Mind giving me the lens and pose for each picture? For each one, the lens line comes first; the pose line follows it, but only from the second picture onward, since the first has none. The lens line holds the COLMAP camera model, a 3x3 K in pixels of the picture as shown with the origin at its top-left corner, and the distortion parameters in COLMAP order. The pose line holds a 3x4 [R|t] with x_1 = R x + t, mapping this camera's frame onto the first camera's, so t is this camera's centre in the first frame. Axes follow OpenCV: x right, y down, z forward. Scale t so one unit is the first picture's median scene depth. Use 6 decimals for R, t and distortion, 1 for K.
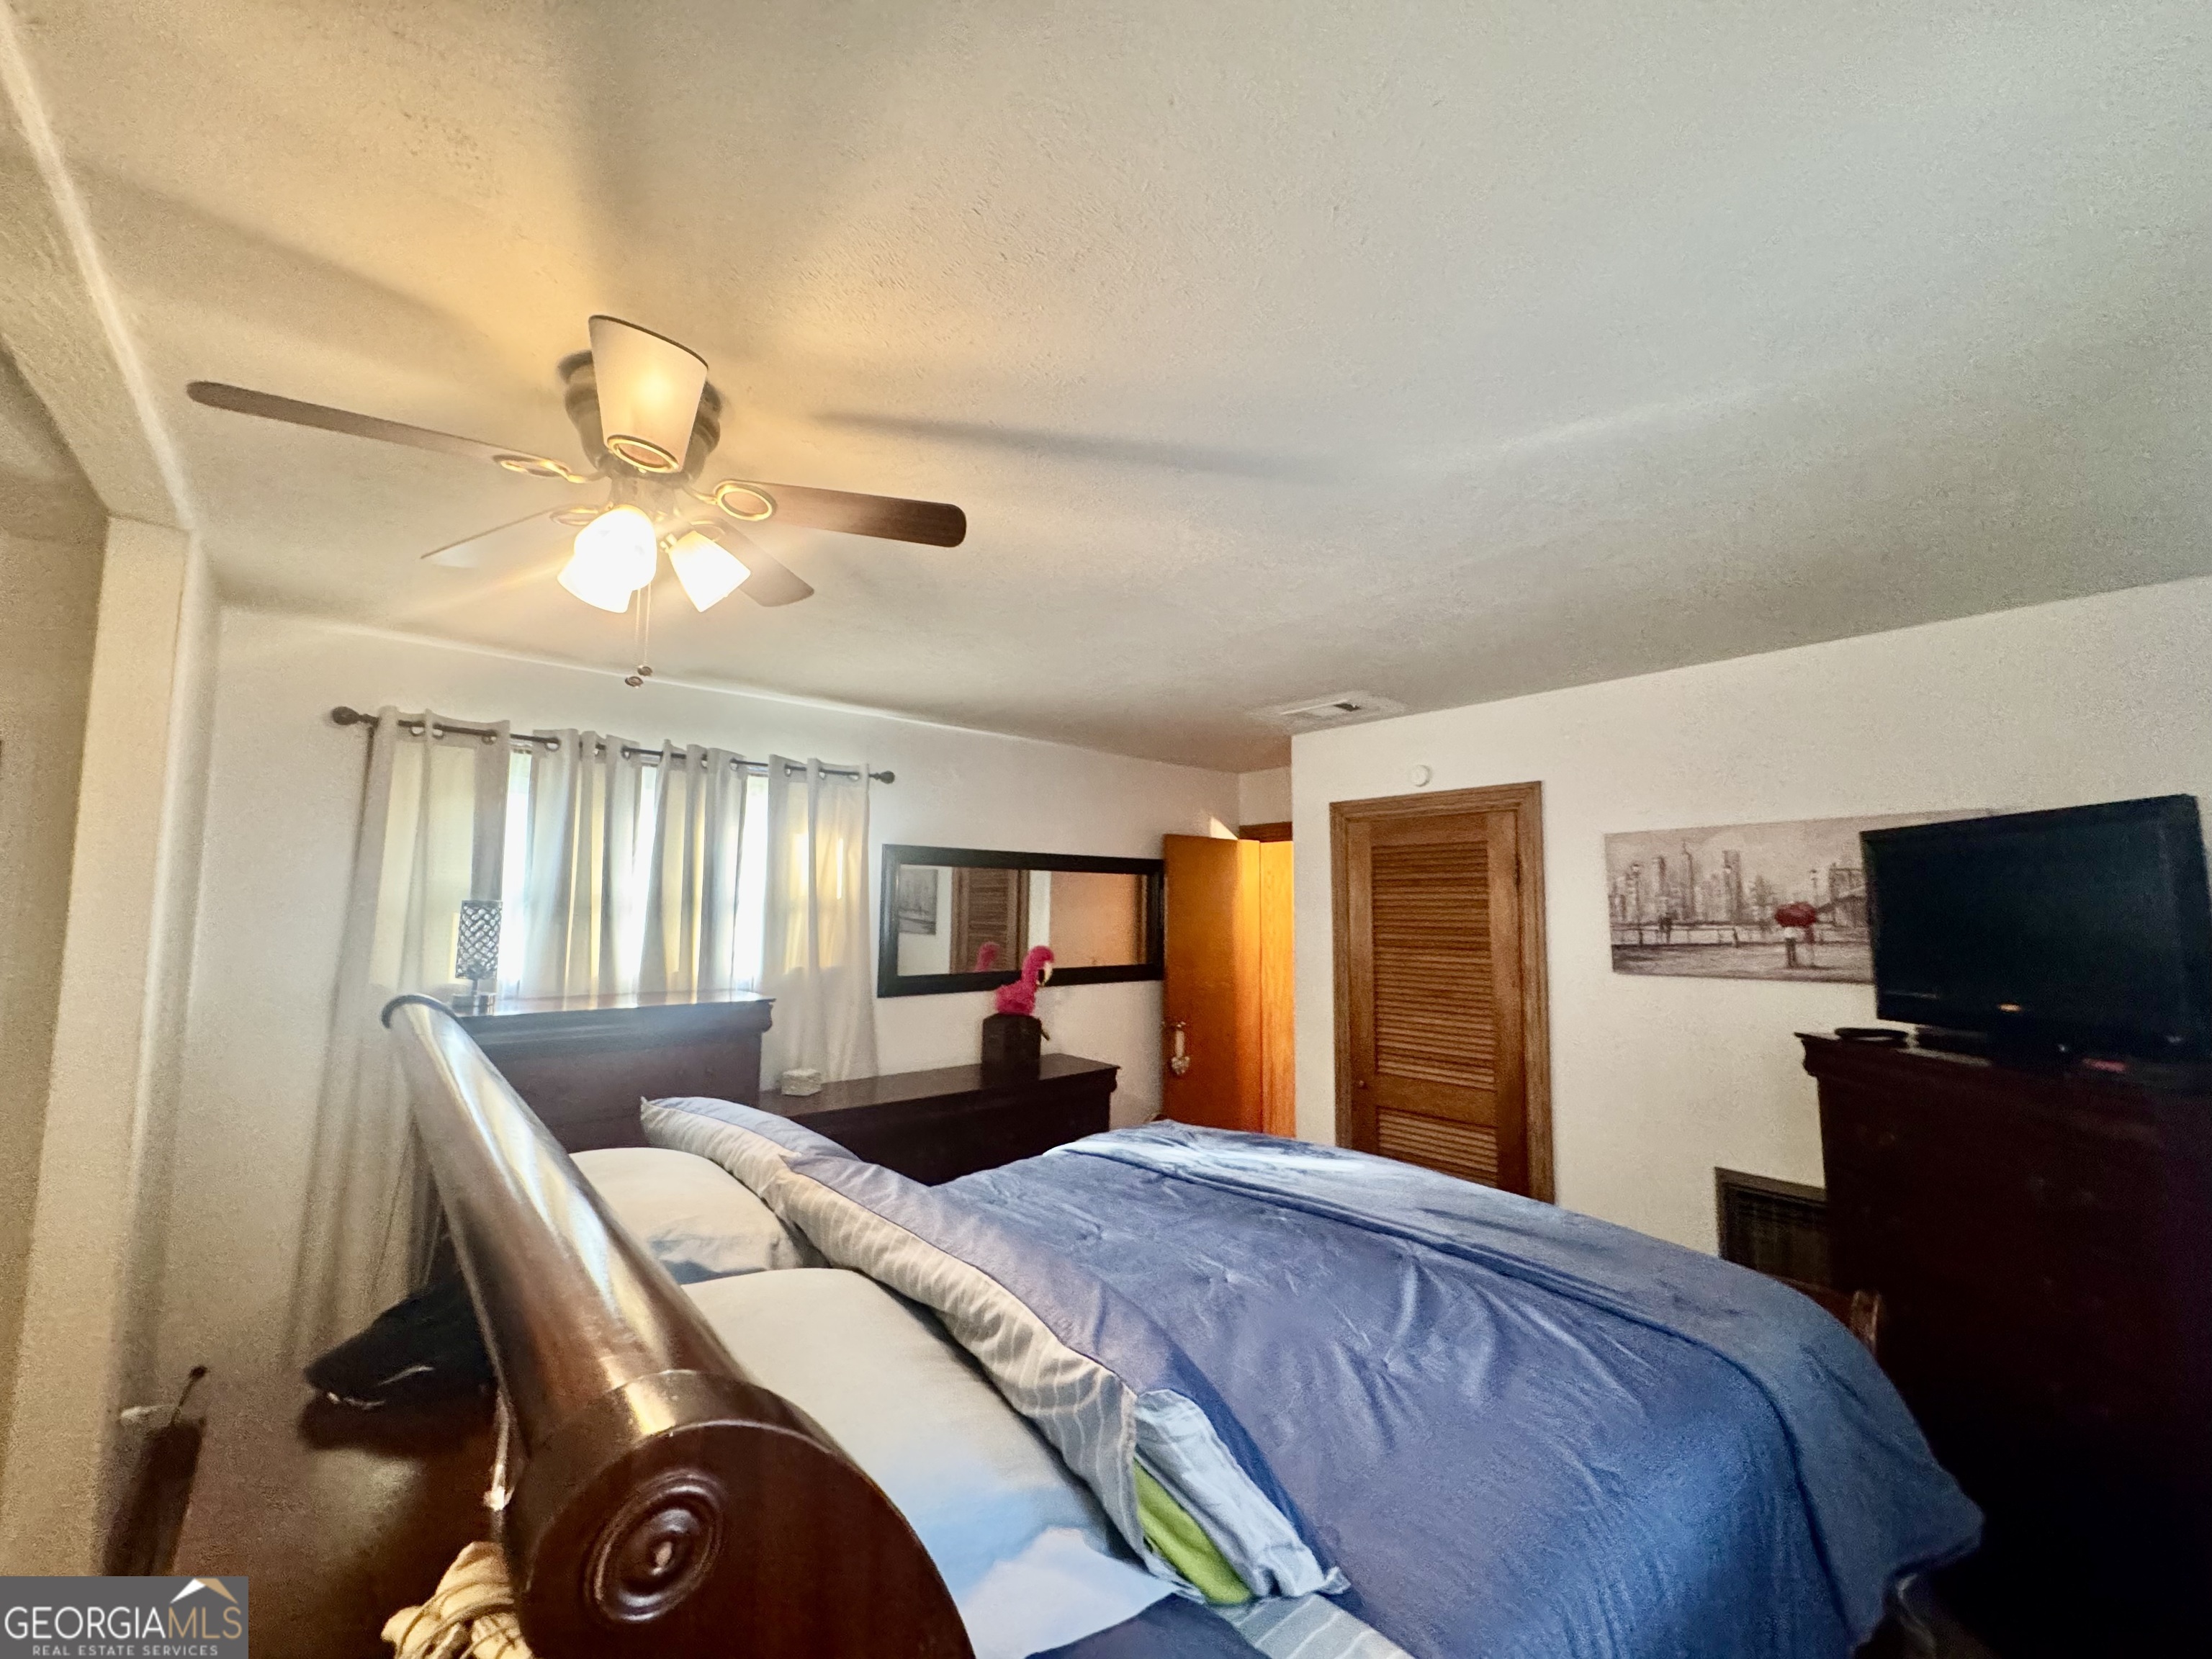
lens RADIAL K [[889.0, 0, 1103.2], [0, 889.0, 827.8], [0, 0, 1]] dist [-0.002697, 0.000692]
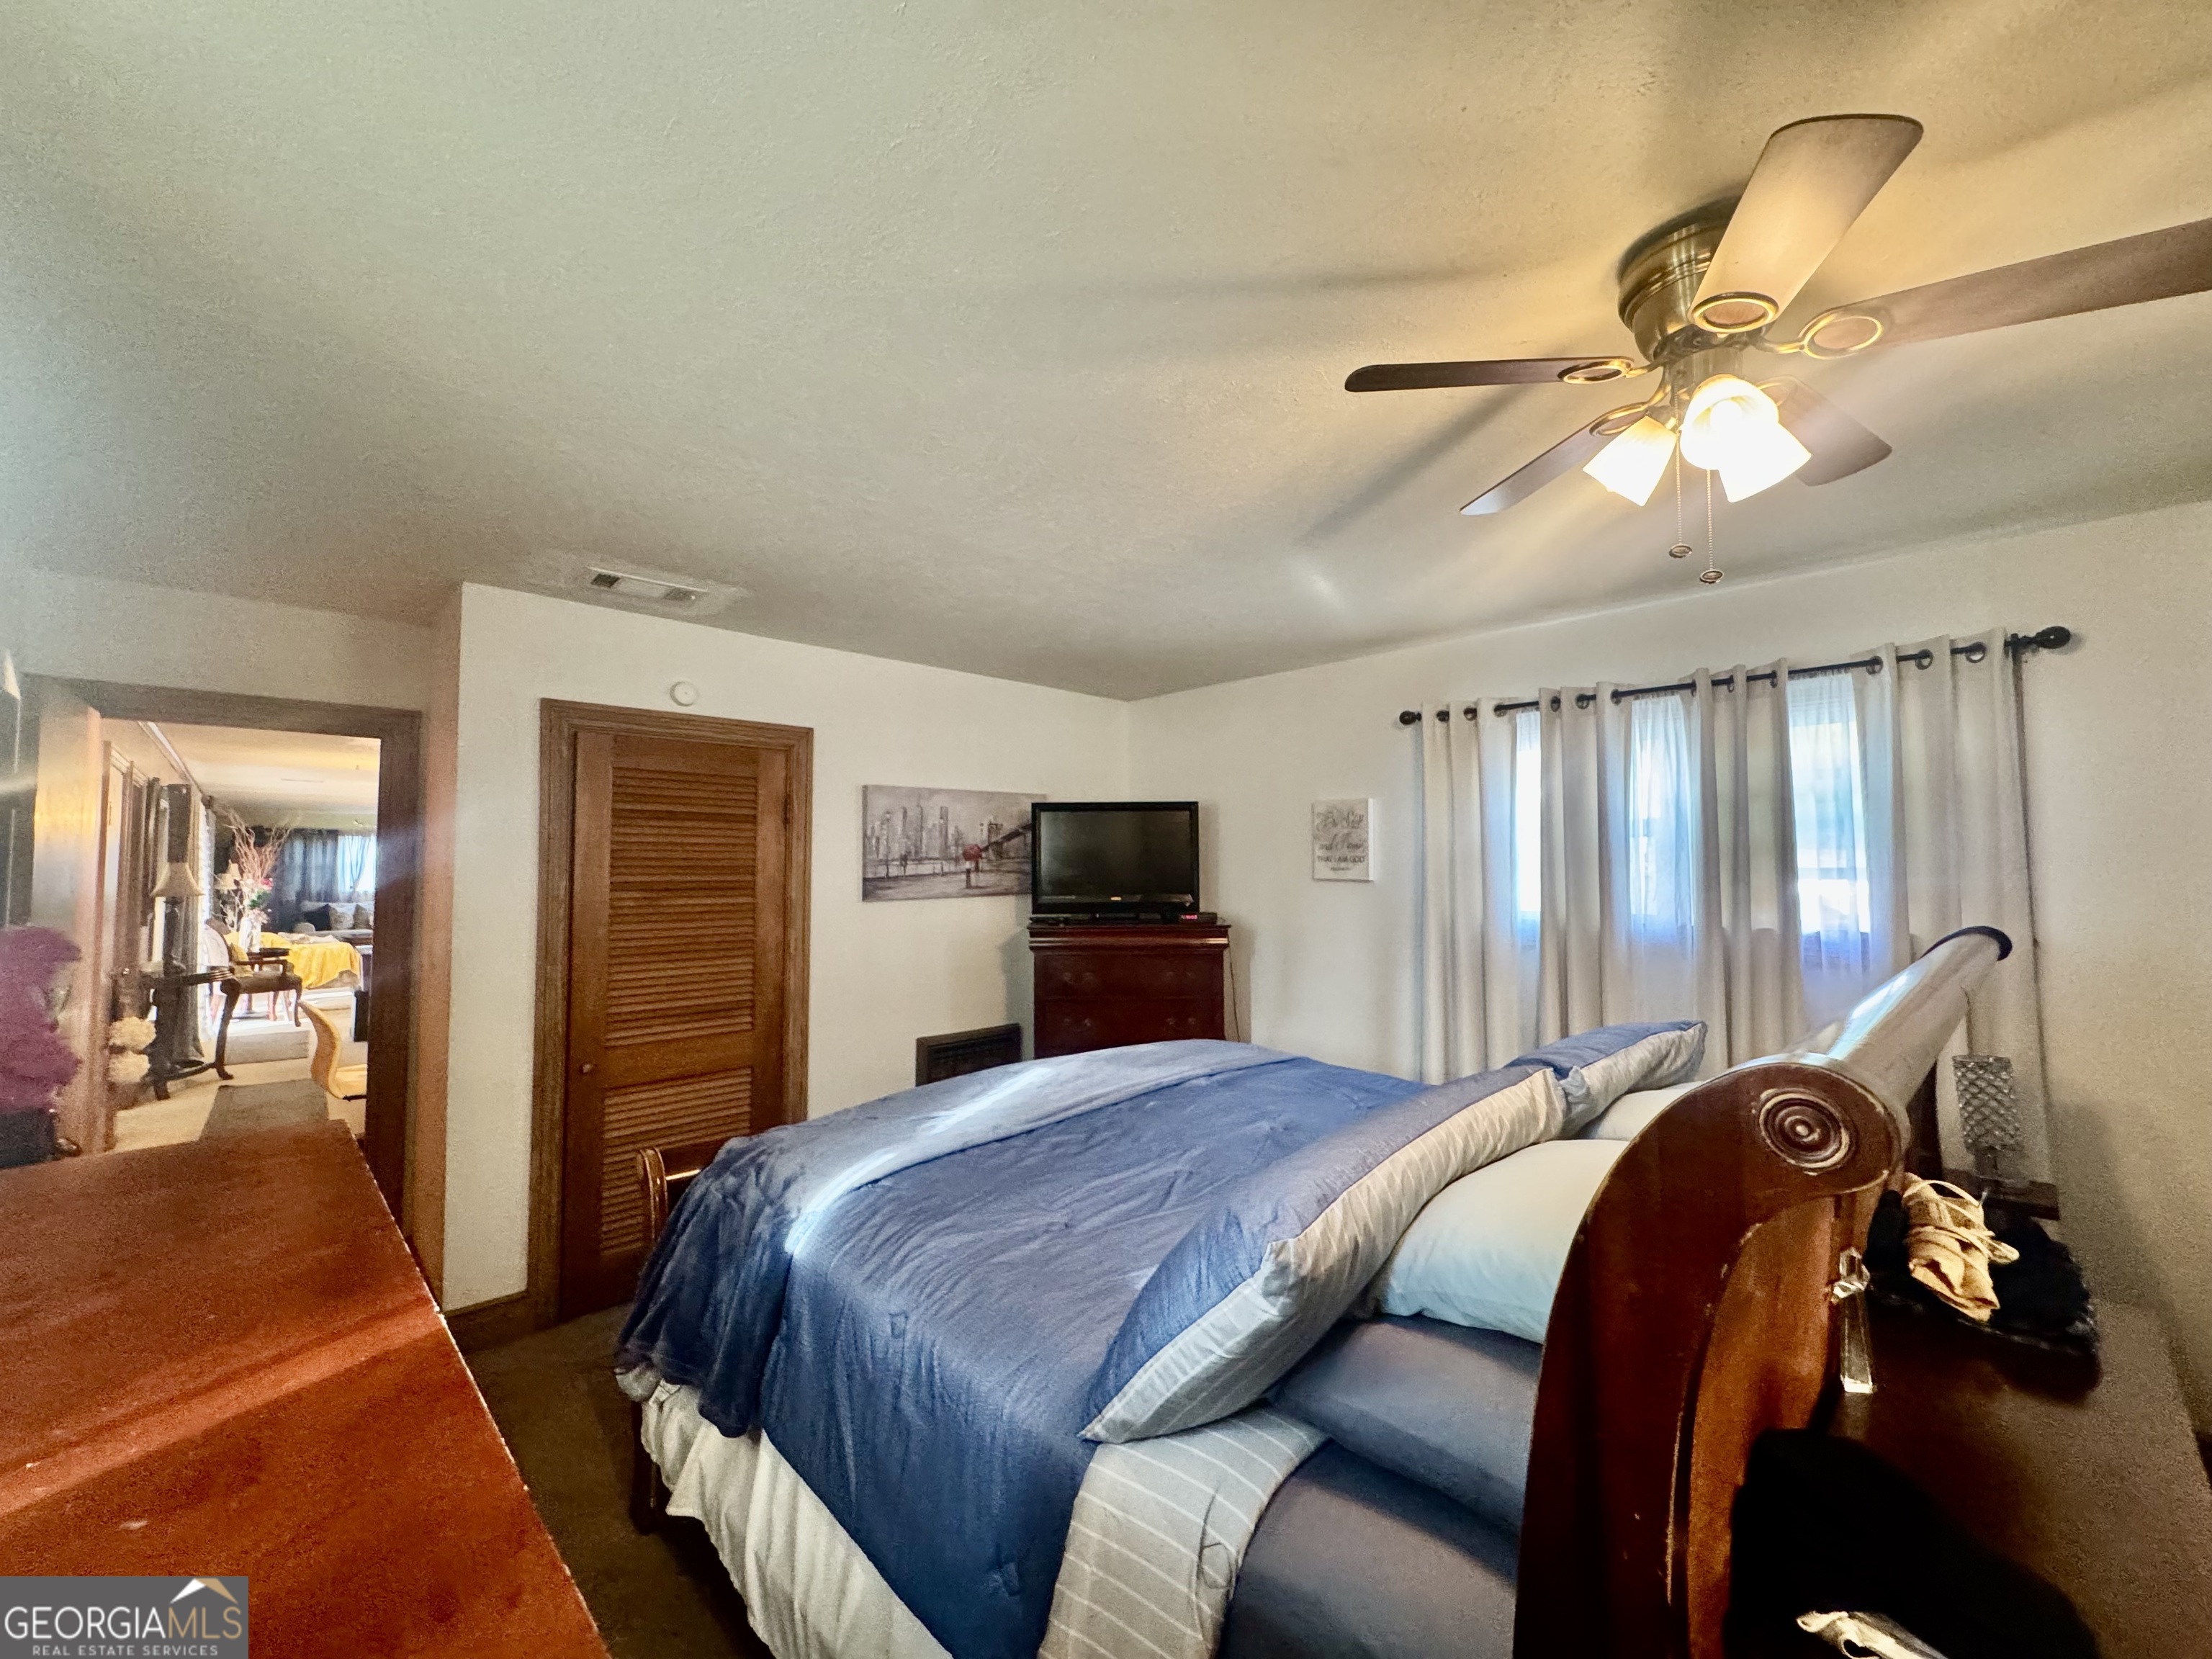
lens RADIAL K [[889.0, 0, 1103.2], [0, 889.0, 827.8], [0, 0, 1]] dist [-0.002697, 0.000692]
pose [[-0.049148, 0.037638, 0.998082, -0.642383], [-0.089069, 0.995143, -0.041913, 0.087689], [-0.994812, -0.090958, -0.045557, 0.756015]]
